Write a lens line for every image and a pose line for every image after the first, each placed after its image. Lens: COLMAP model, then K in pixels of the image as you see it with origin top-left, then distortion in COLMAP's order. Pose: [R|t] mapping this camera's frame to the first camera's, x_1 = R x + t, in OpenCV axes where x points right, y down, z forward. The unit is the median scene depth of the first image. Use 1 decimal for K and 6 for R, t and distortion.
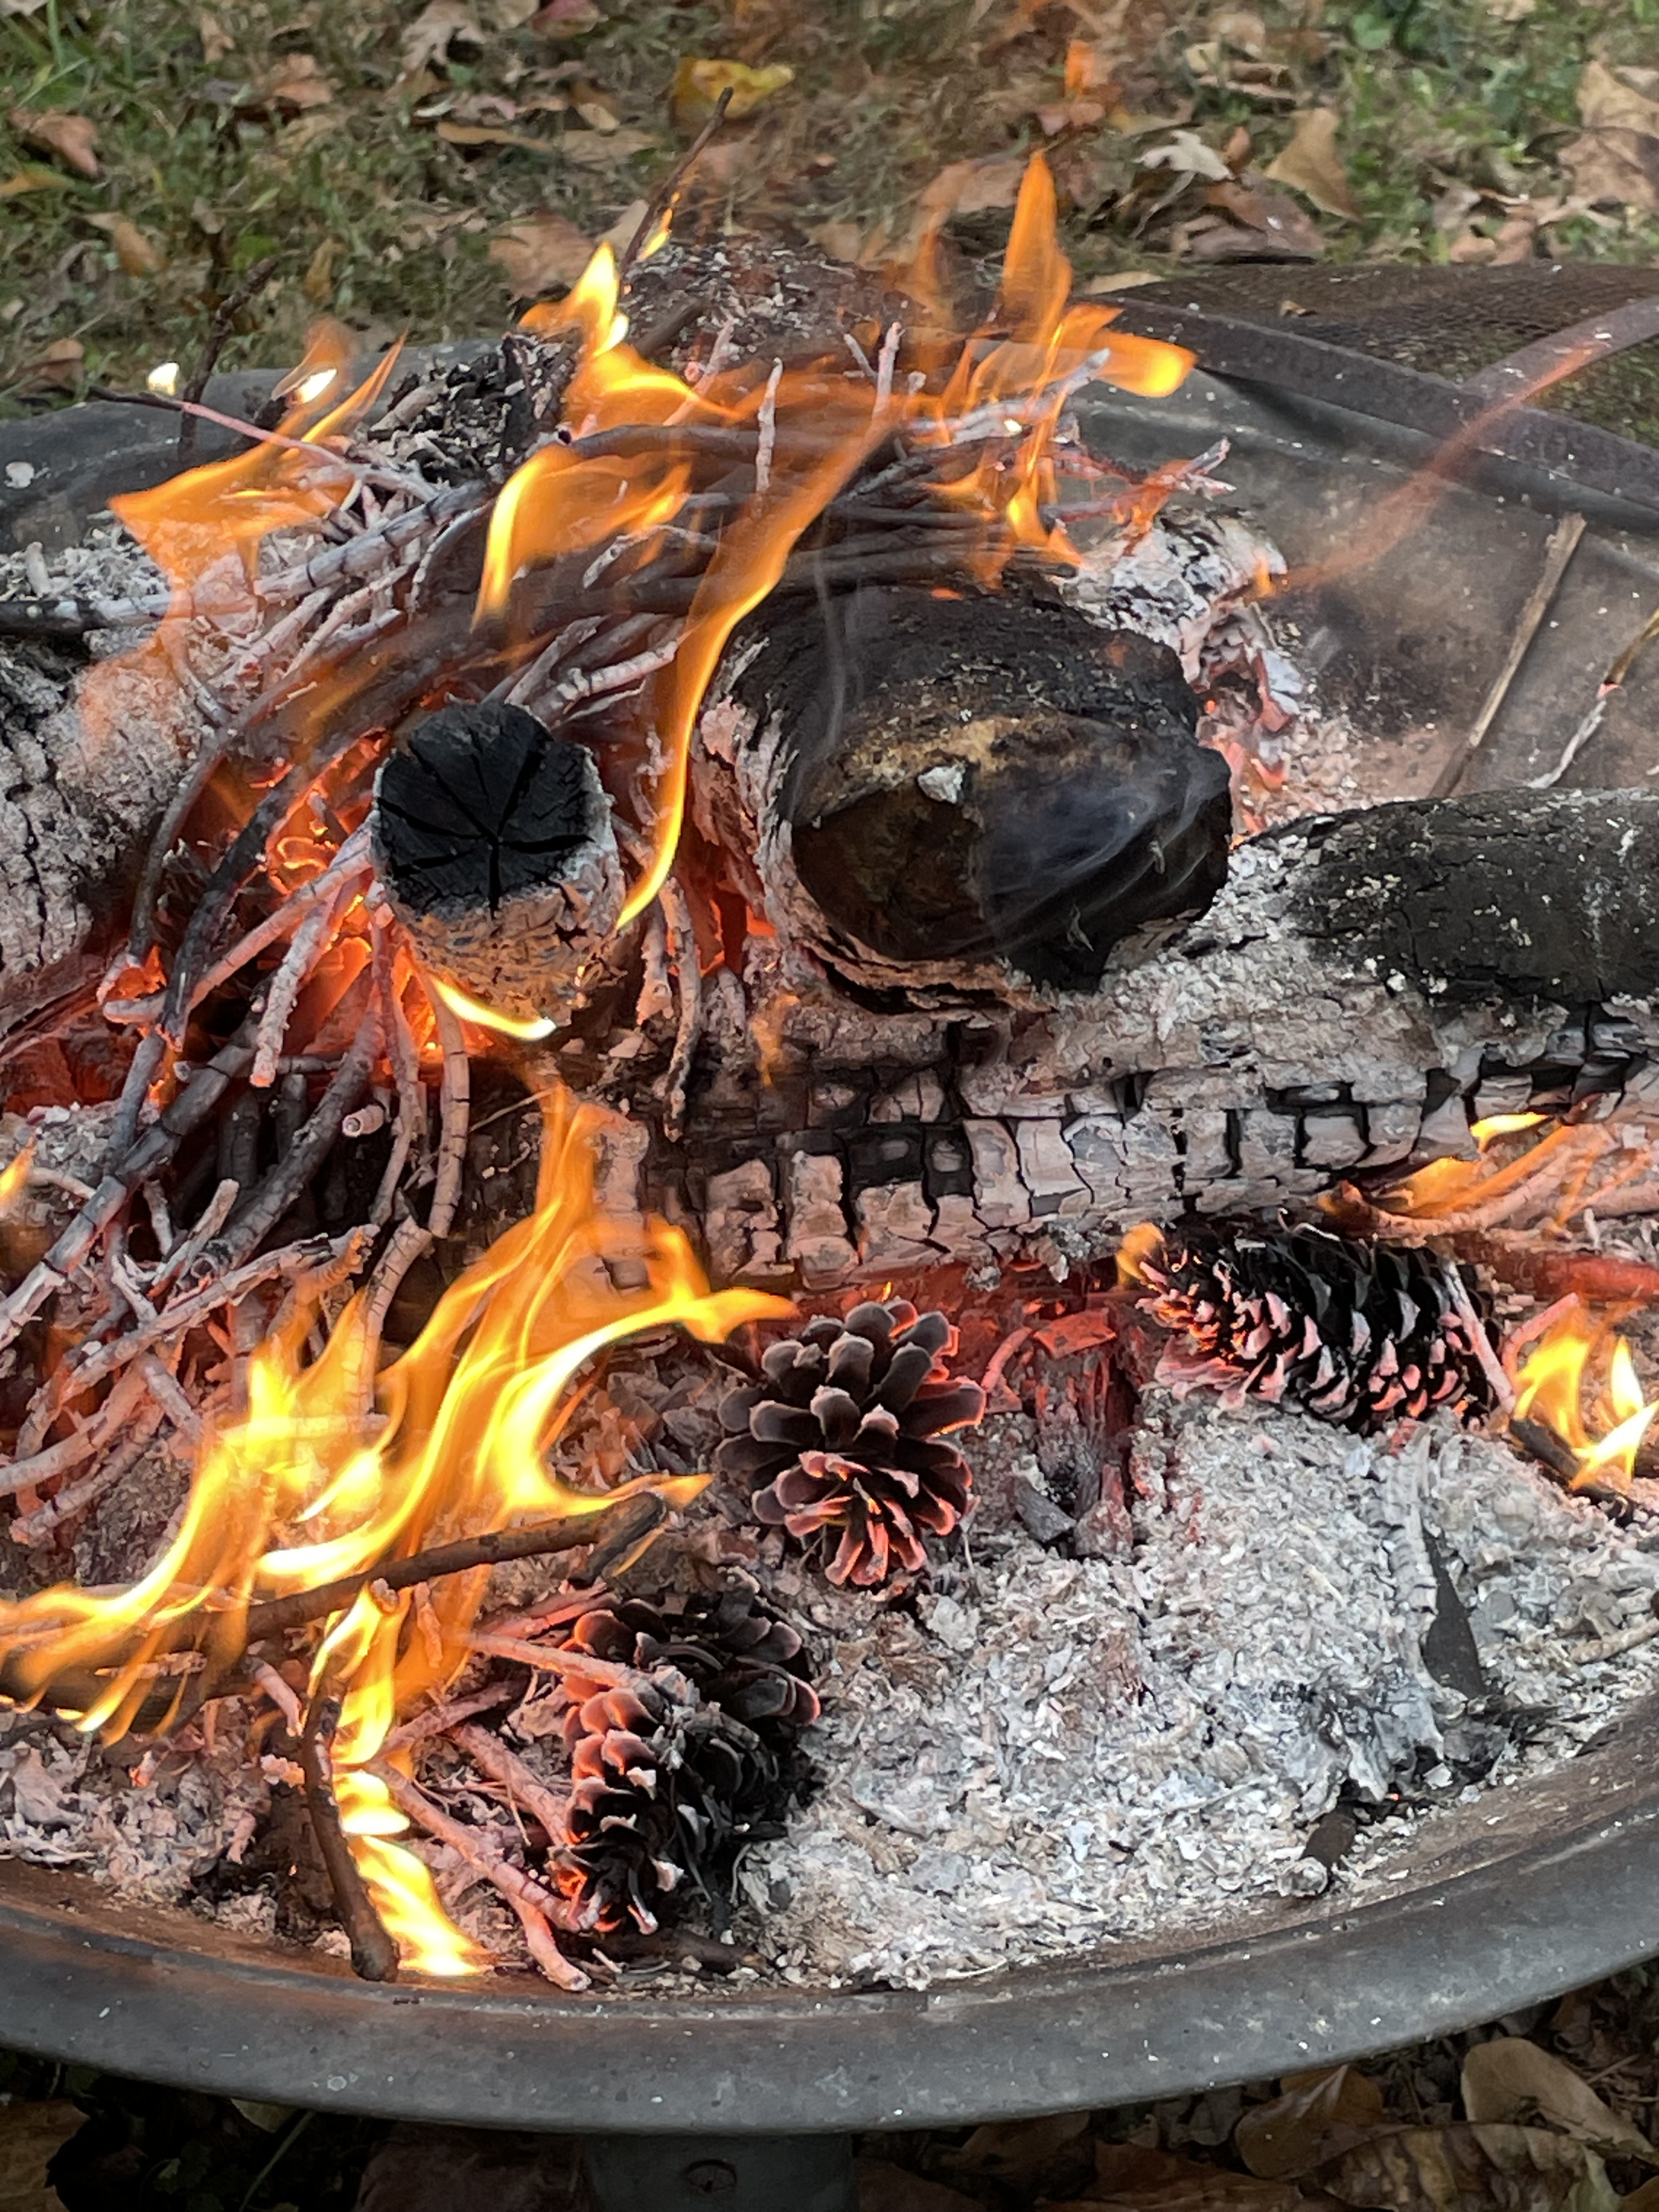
lens RADIAL K [[4437.7, 0, 834.4], [0, 4437.7, 1110.0], [0, 0, 1]] dist [-0.040979, 0.000000]
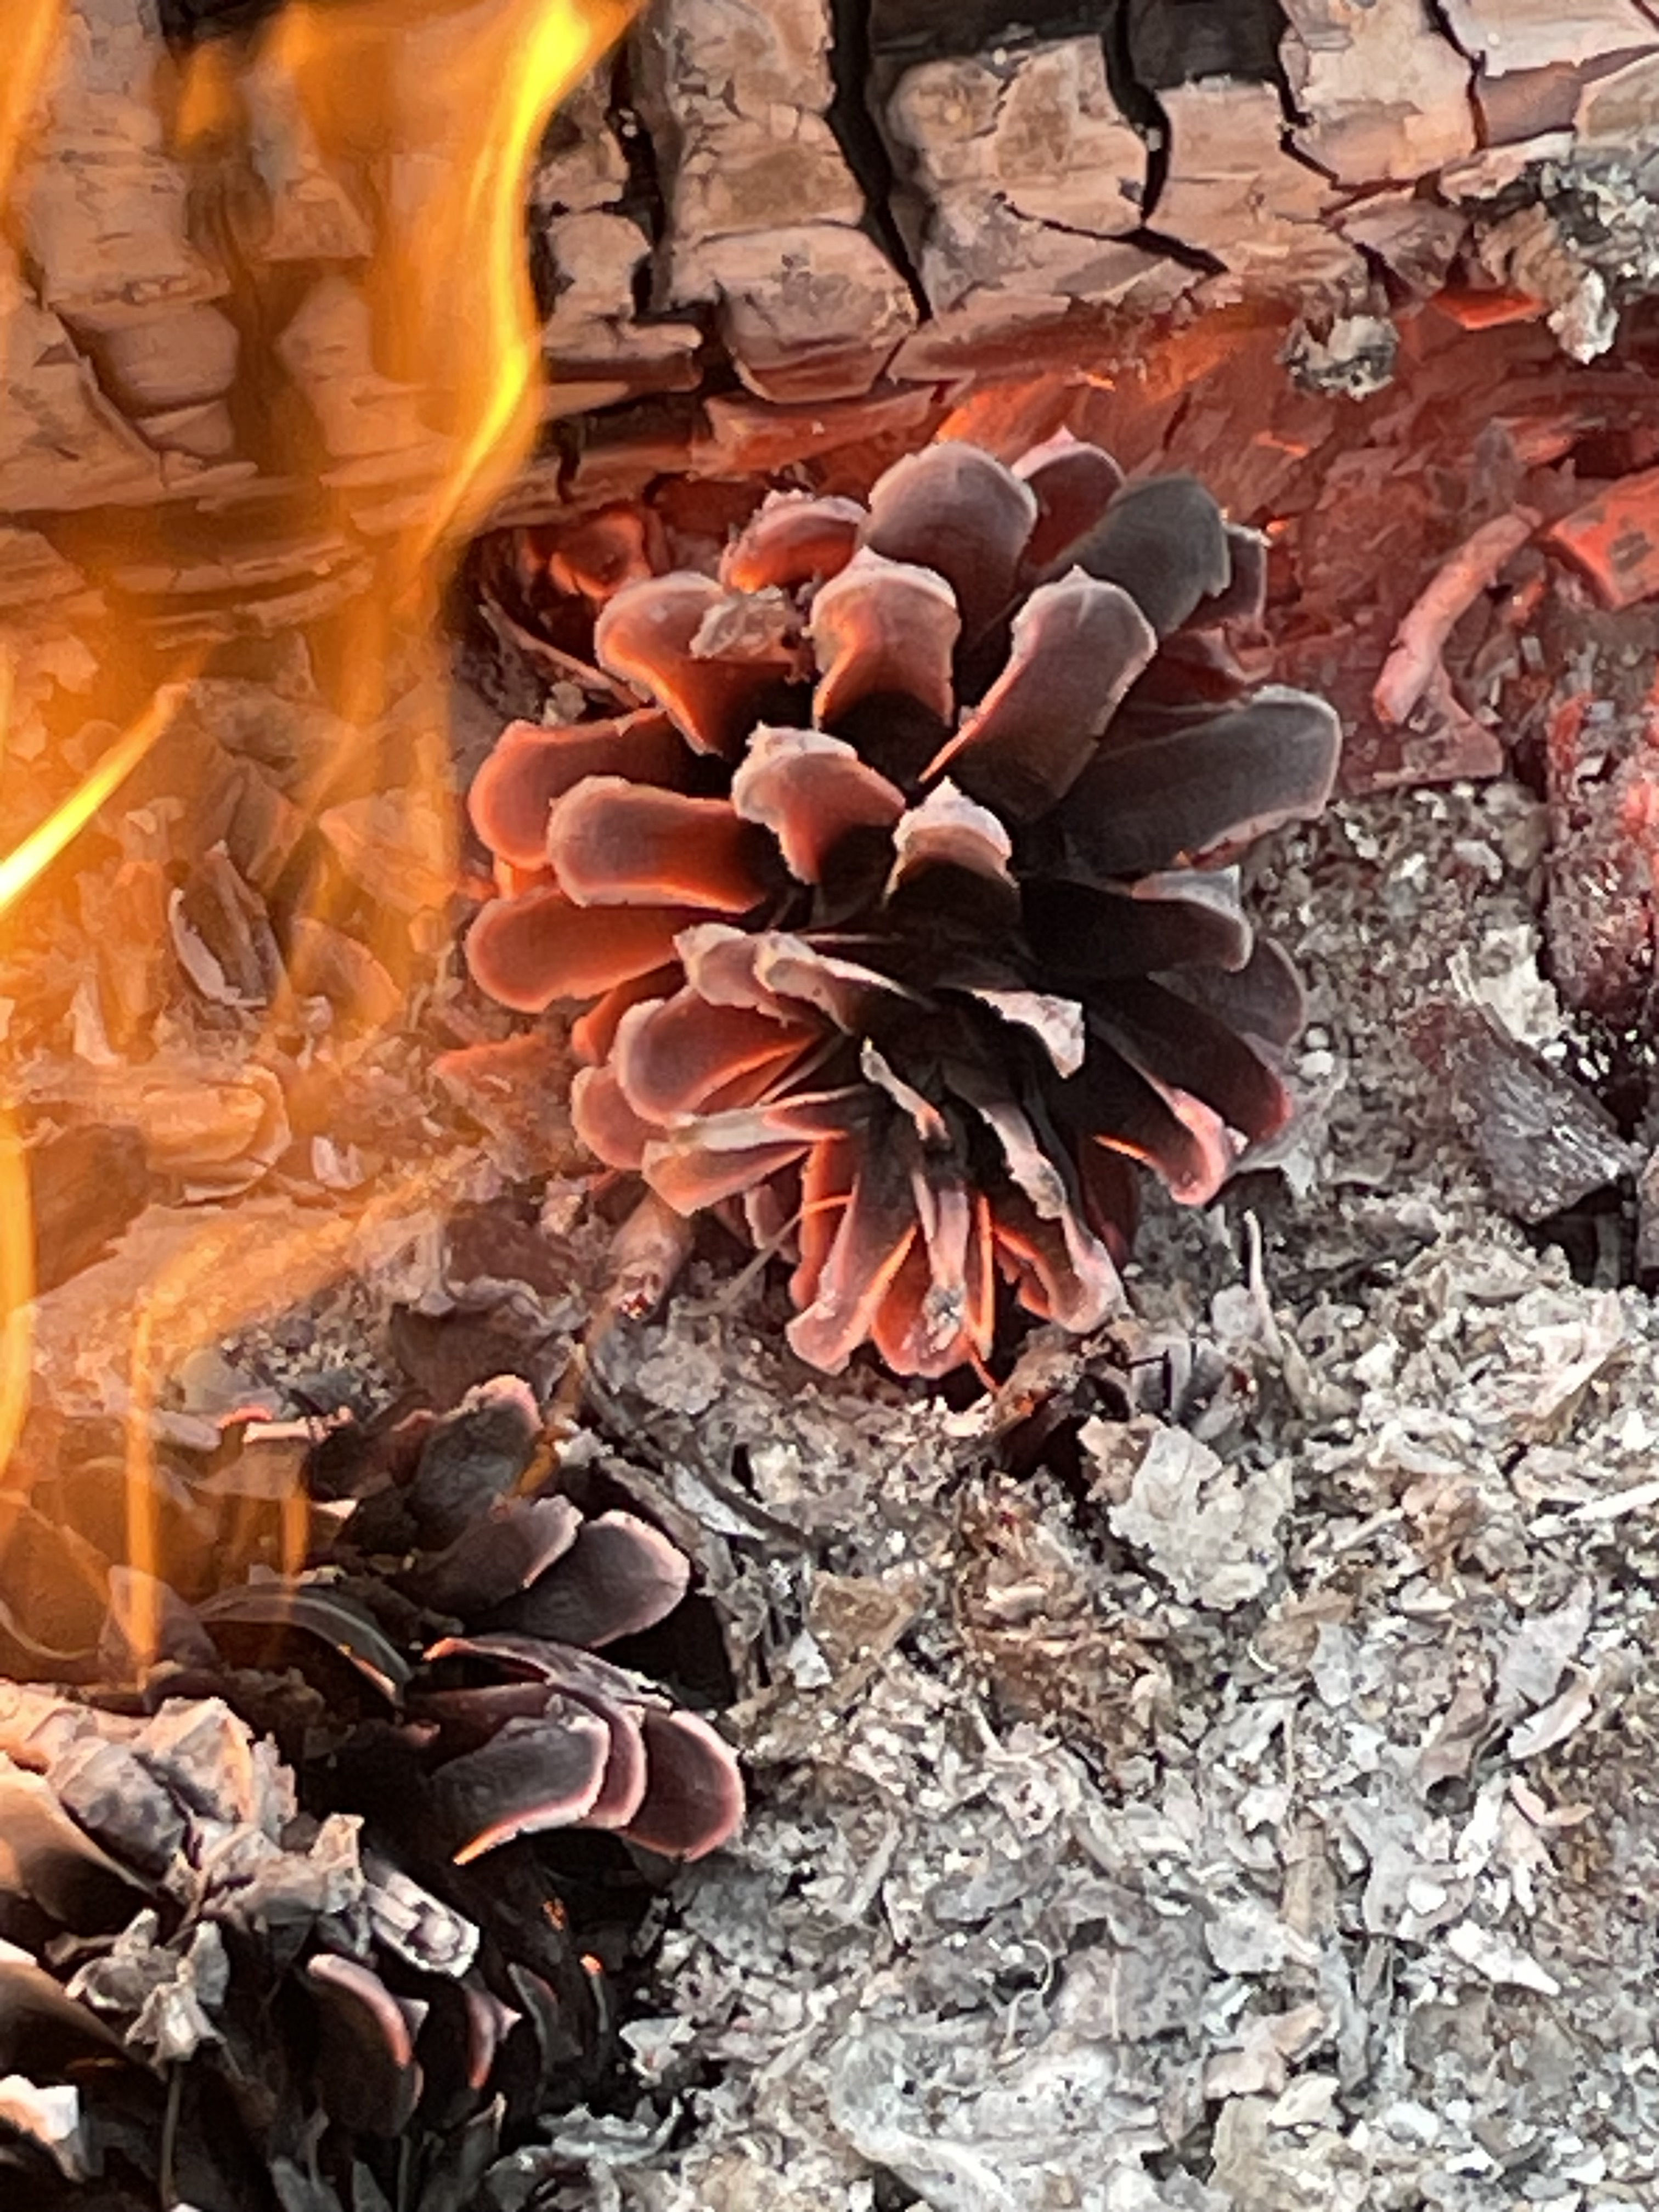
lens RADIAL K [[7847.9, 0, 825.8], [0, 7847.9, 1100.2], [0, 0, 1]] dist [0.016617, 0.000000]
pose [[0.991284, -0.009081, -0.131426, 0.071338], [0.026751, 0.990712, 0.133316, 0.016507], [0.128995, -0.135670, 0.982321, 0.477132]]
